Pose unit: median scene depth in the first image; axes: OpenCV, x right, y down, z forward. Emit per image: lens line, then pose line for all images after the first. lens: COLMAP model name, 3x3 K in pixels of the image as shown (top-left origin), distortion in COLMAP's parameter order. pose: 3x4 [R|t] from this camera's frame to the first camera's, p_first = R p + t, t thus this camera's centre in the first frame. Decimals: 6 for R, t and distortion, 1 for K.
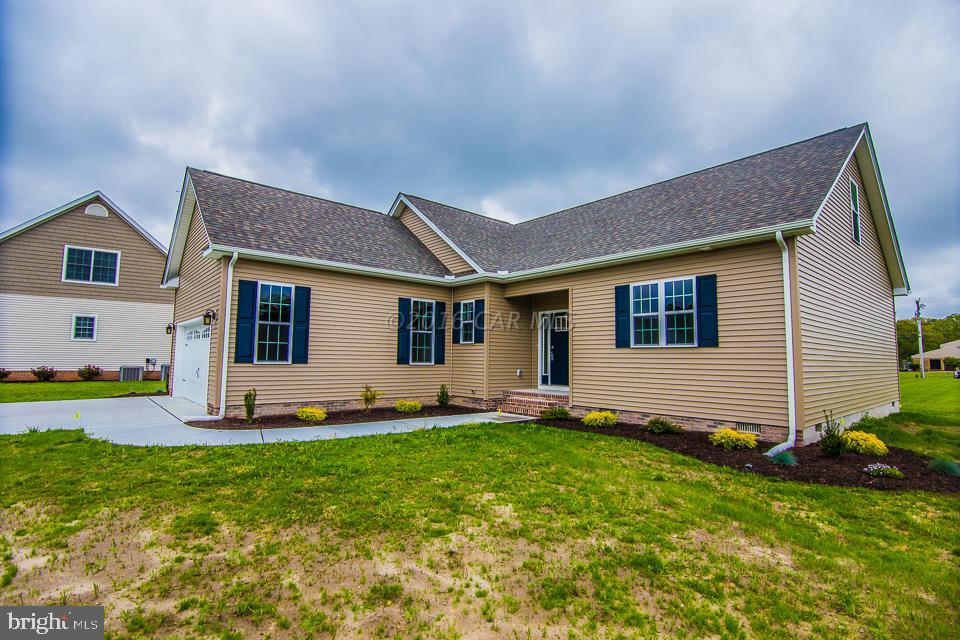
lens RADIAL K [[460.3, 0, 480.0], [0, 460.3, 320.0], [0, 0, 1]] dist [-0.000959, -0.000185]
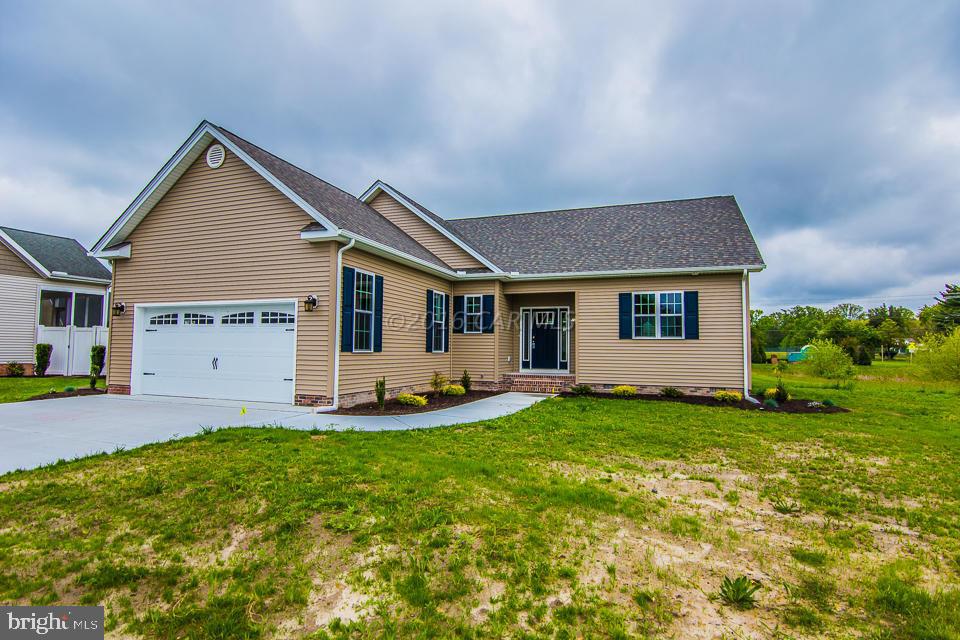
lens RADIAL K [[476.0, 0, 477.8], [0, 476.0, 321.5], [0, 0, 1]] dist [-0.017105, -0.000352]
pose [[0.875777, 0.024966, 0.482070, -0.755527], [-0.039935, 0.998986, 0.020812, -0.003005], [-0.481061, -0.037478, 0.875886, -0.019115]]
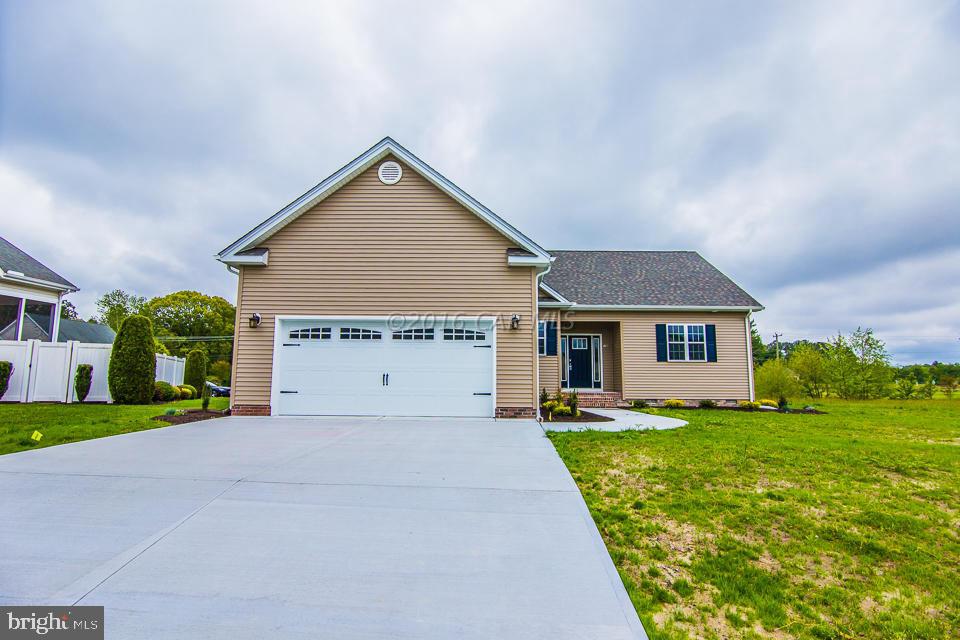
lens RADIAL K [[467.2, 0, 479.5], [0, 467.2, 321.2], [0, 0, 1]] dist [-0.018427, -0.000685]
pose [[0.669000, 0.087380, 0.738108, -1.401141], [-0.062312, 0.996163, -0.061452, 0.060272], [-0.740646, -0.004882, 0.671878, 0.358898]]
